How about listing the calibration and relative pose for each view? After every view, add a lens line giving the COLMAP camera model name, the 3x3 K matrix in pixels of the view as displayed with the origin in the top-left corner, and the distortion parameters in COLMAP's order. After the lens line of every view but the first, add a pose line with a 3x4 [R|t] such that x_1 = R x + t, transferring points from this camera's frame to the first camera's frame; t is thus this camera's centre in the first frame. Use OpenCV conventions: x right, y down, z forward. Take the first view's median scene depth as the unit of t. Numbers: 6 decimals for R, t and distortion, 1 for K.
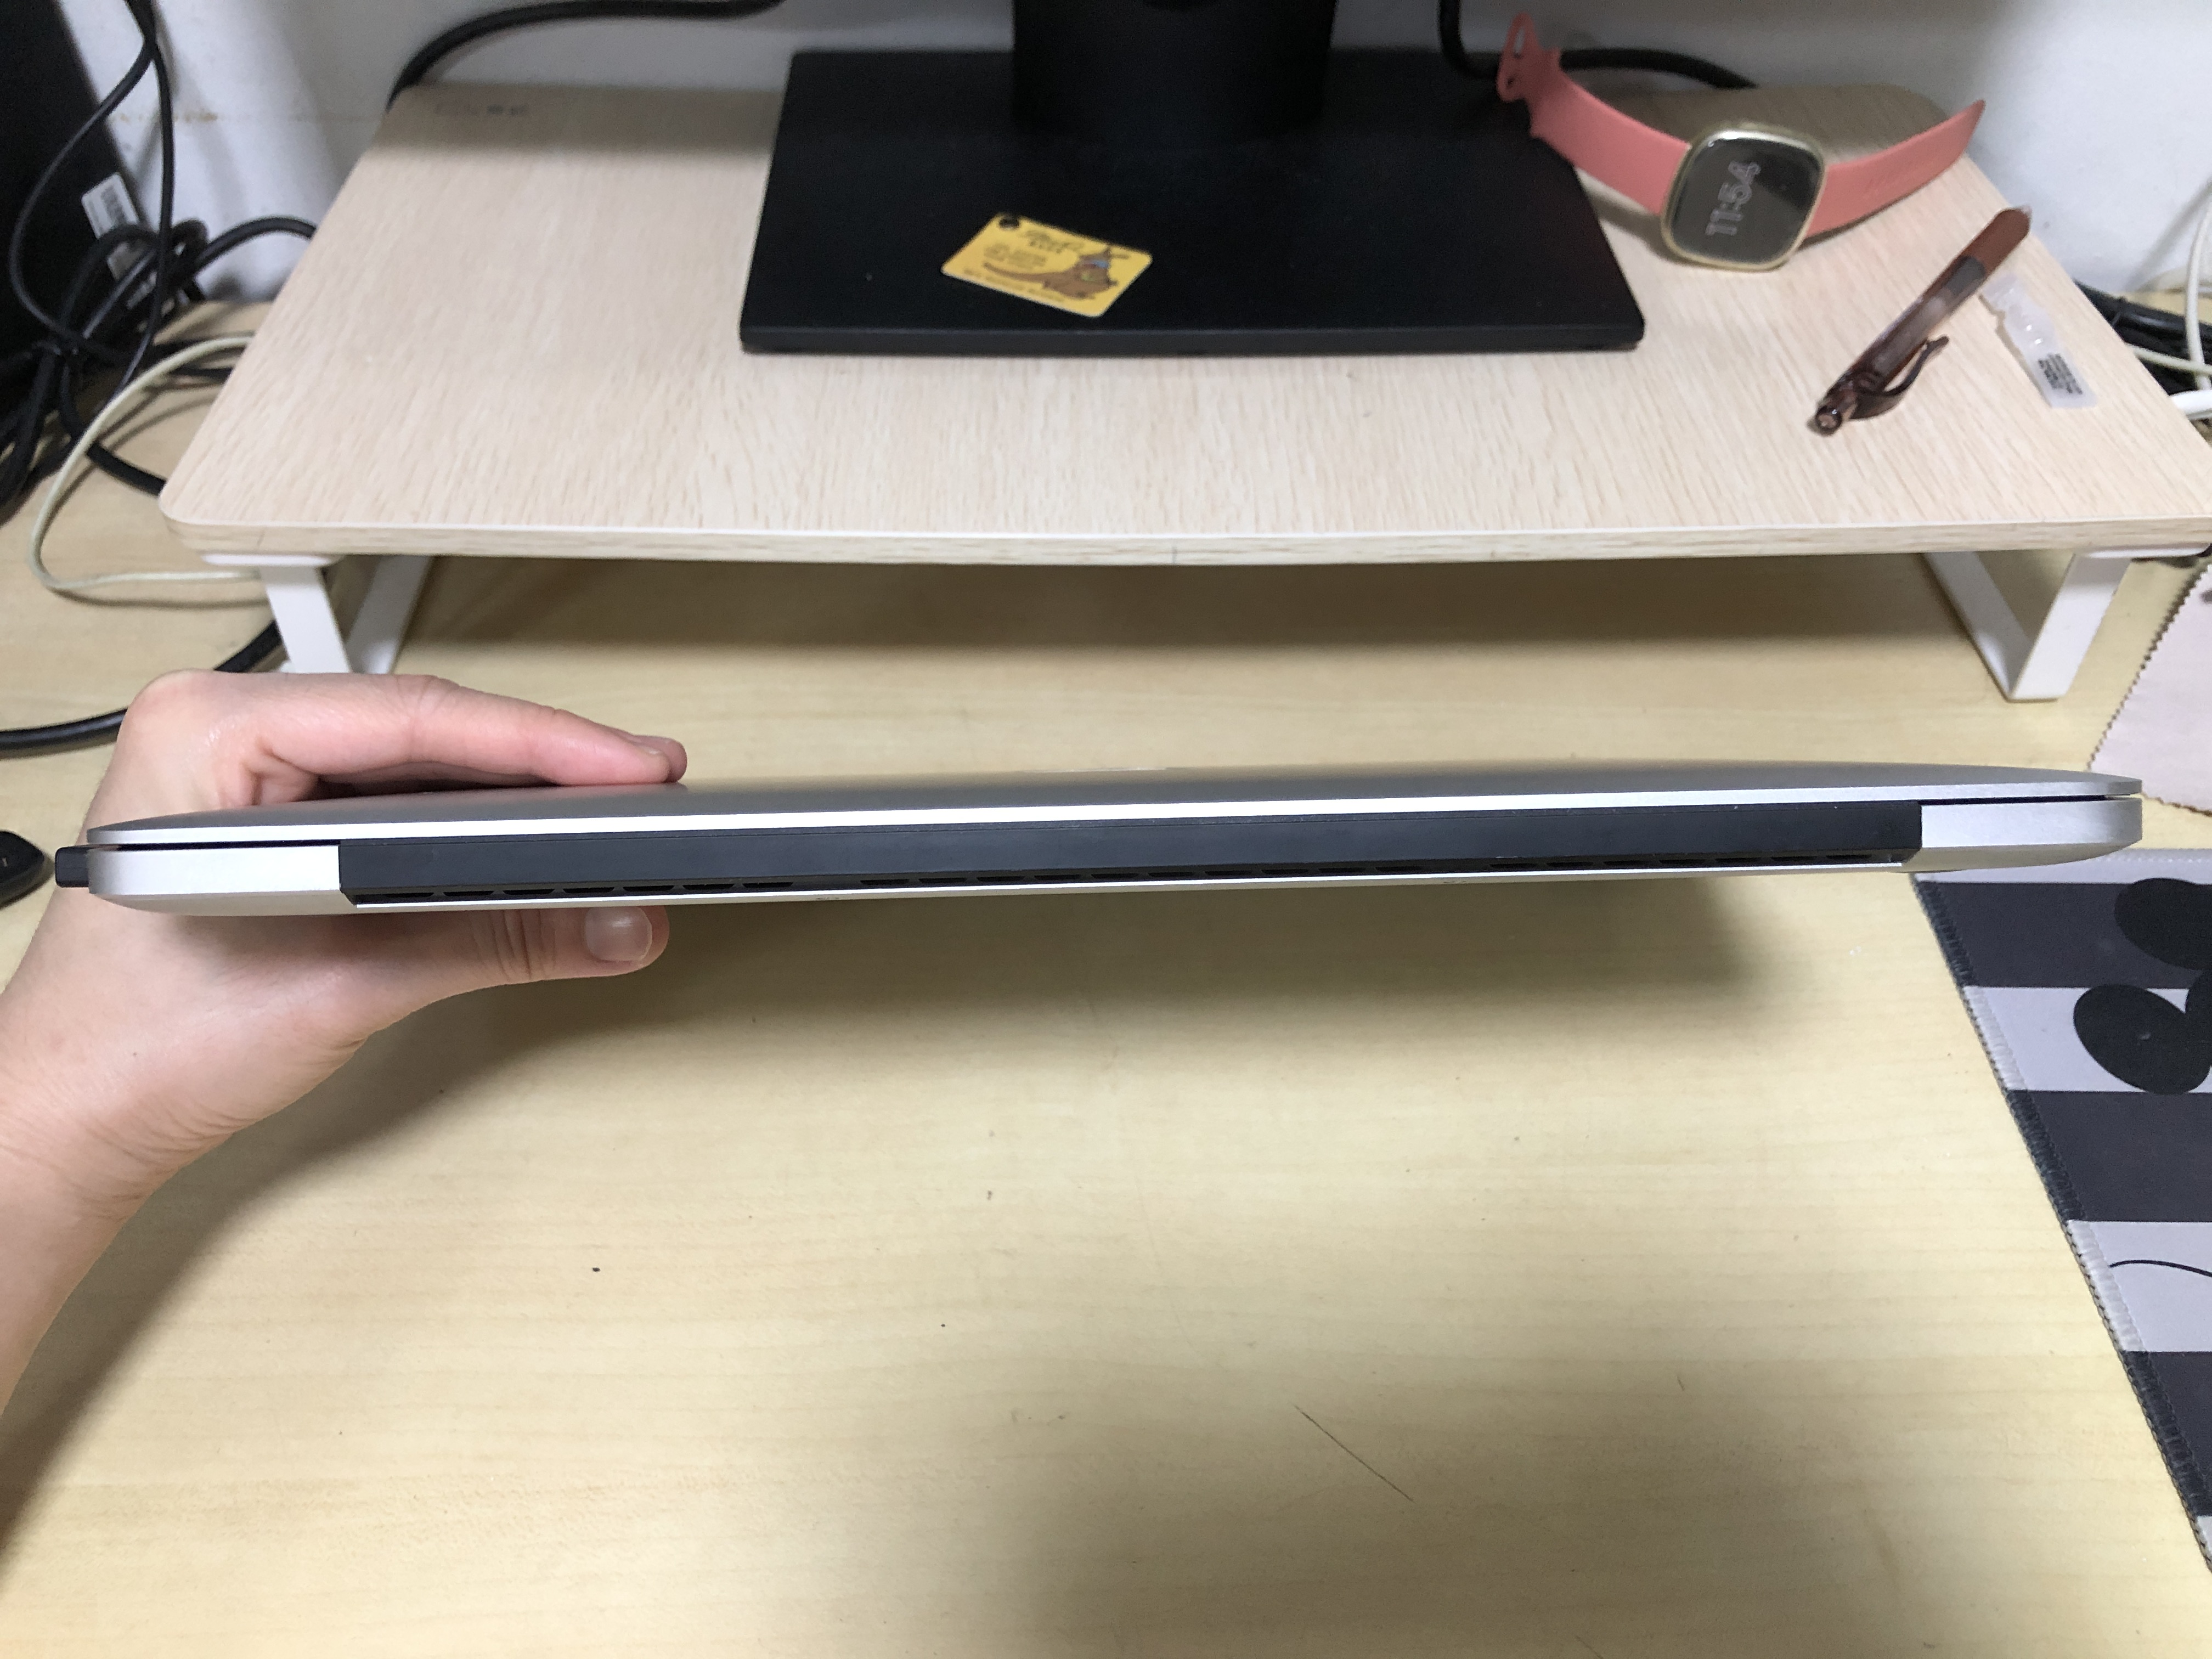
lens RADIAL K [[1814.6, 0, 1099.8], [0, 1814.6, 813.1], [0, 0, 1]] dist [-0.001763, 0.017633]
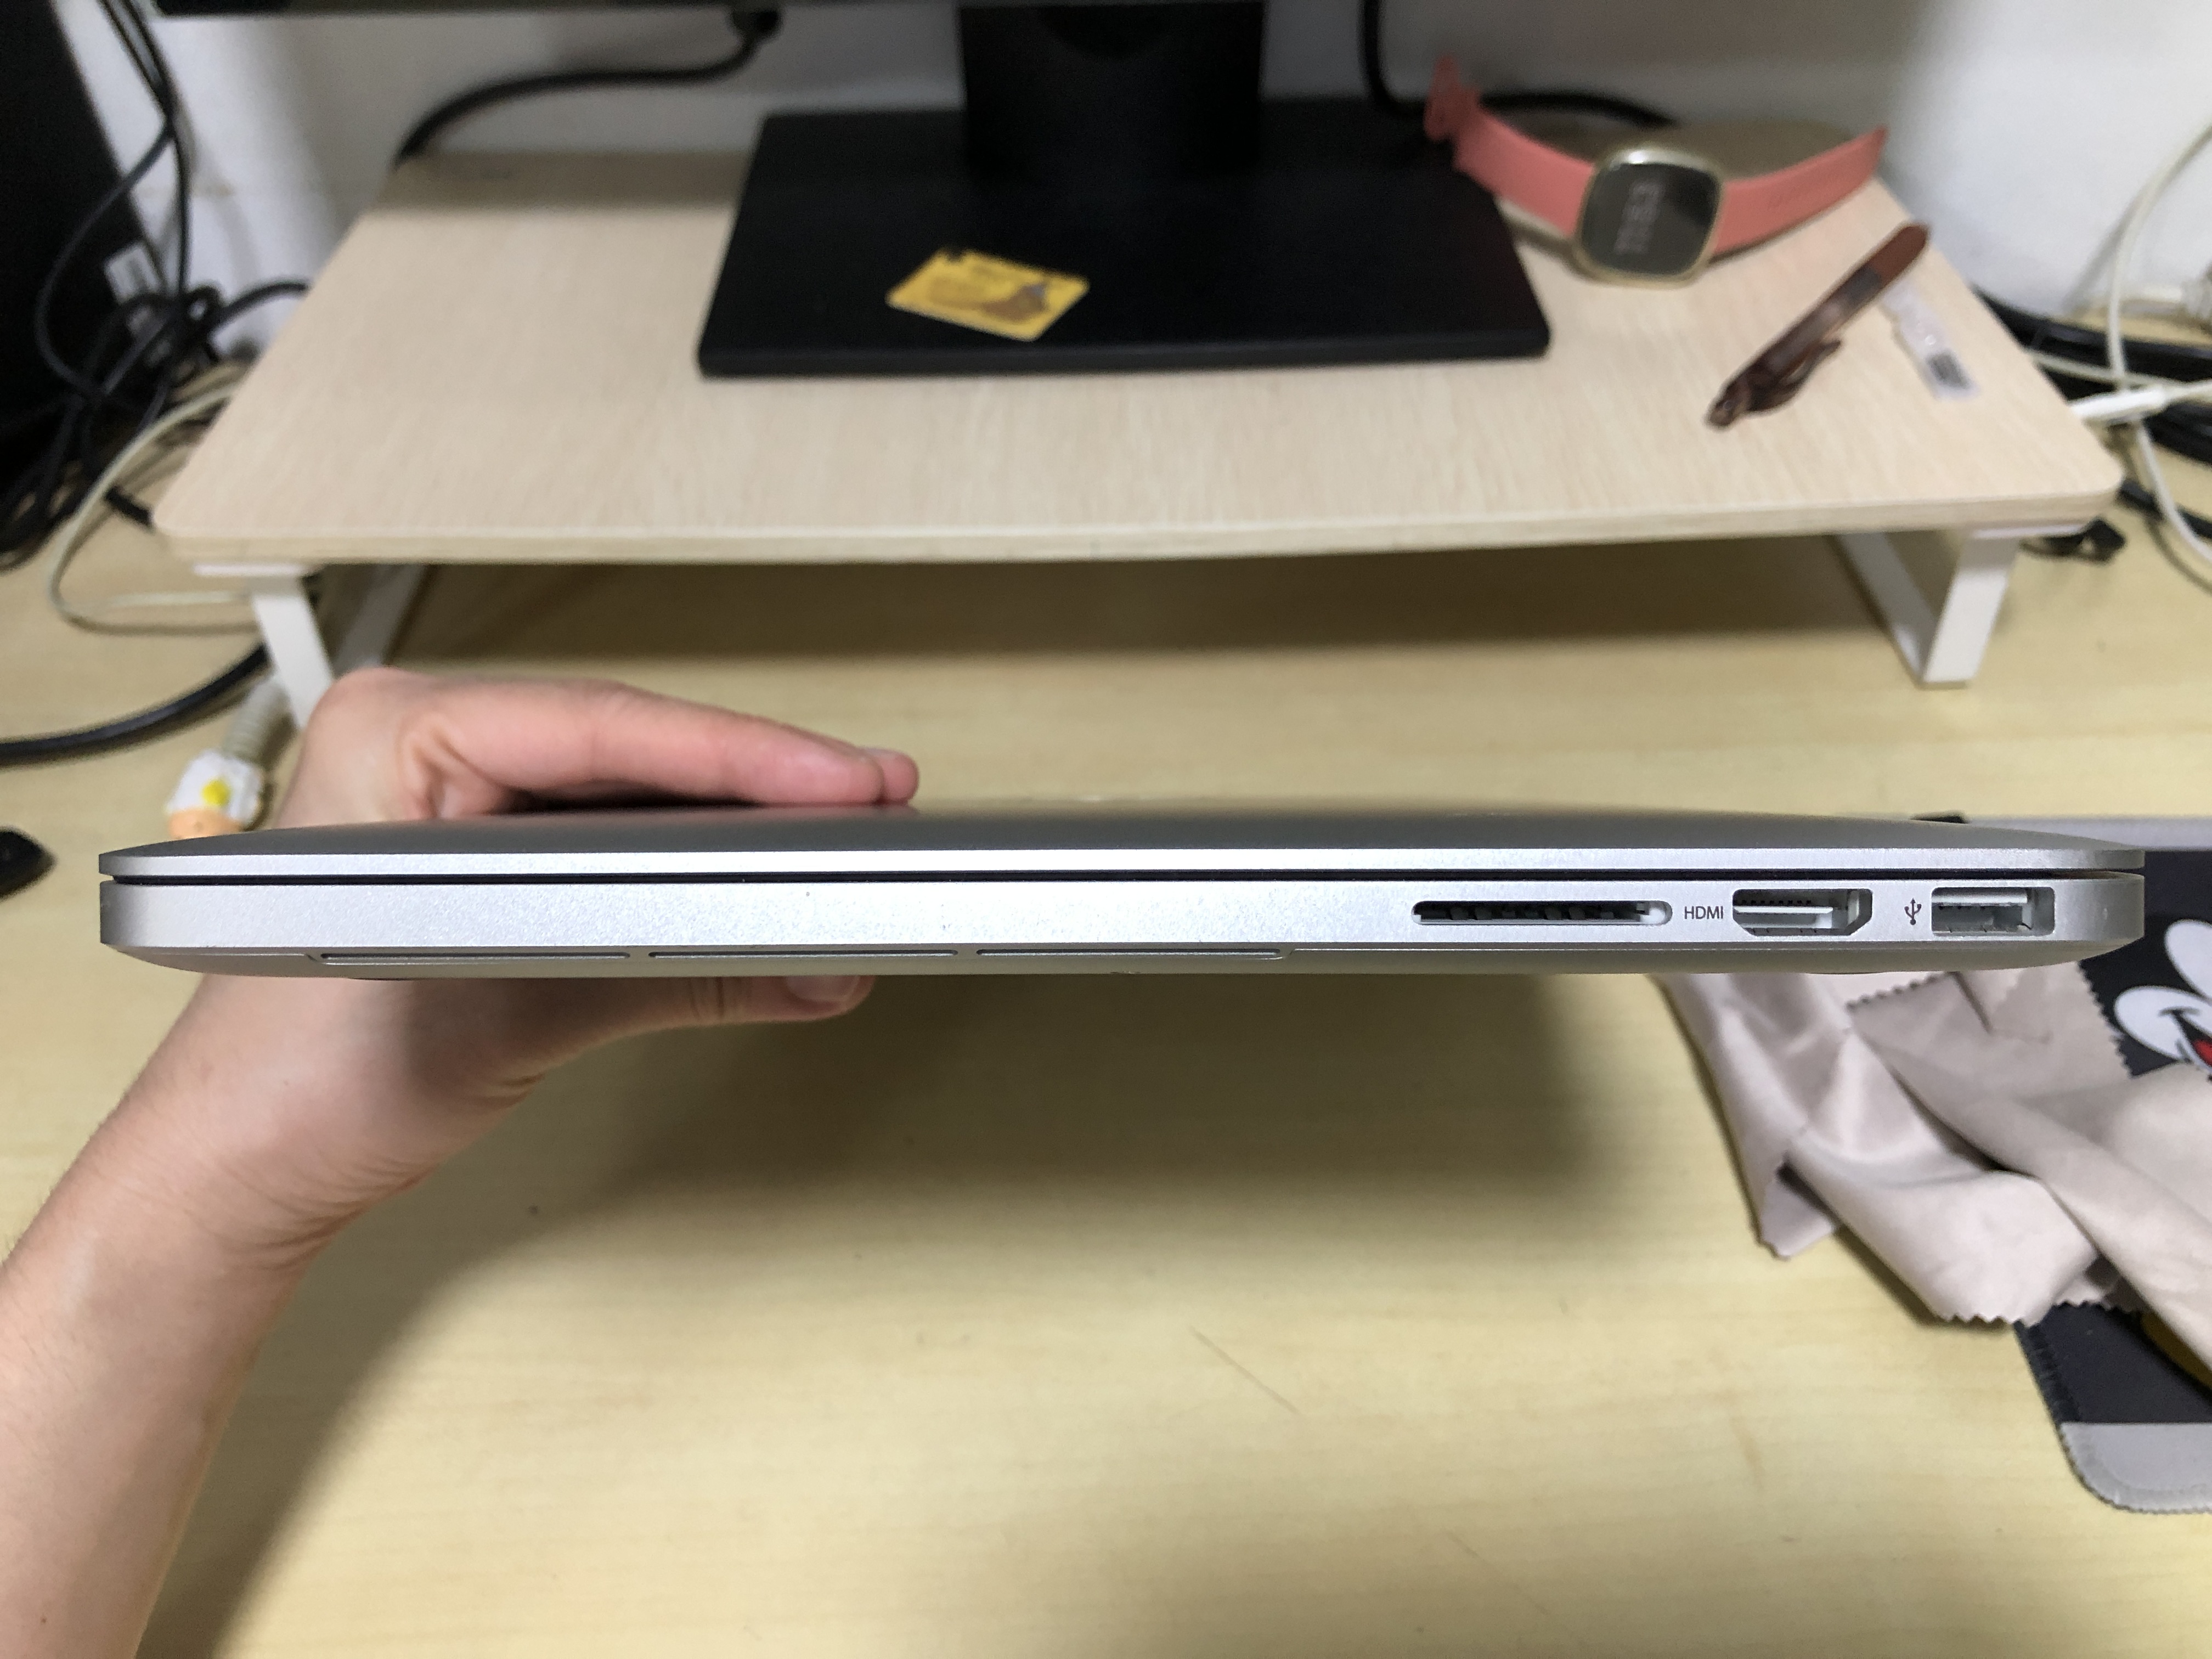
lens RADIAL K [[1814.6, 0, 1102.5], [0, 1814.6, 818.7], [0, 0, 1]] dist [-0.001763, 0.017633]
pose [[0.999433, -0.015602, -0.029842, 0.066667], [0.014035, 0.998547, -0.052033, 0.062755], [0.030610, 0.051585, 0.998199, -0.044205]]
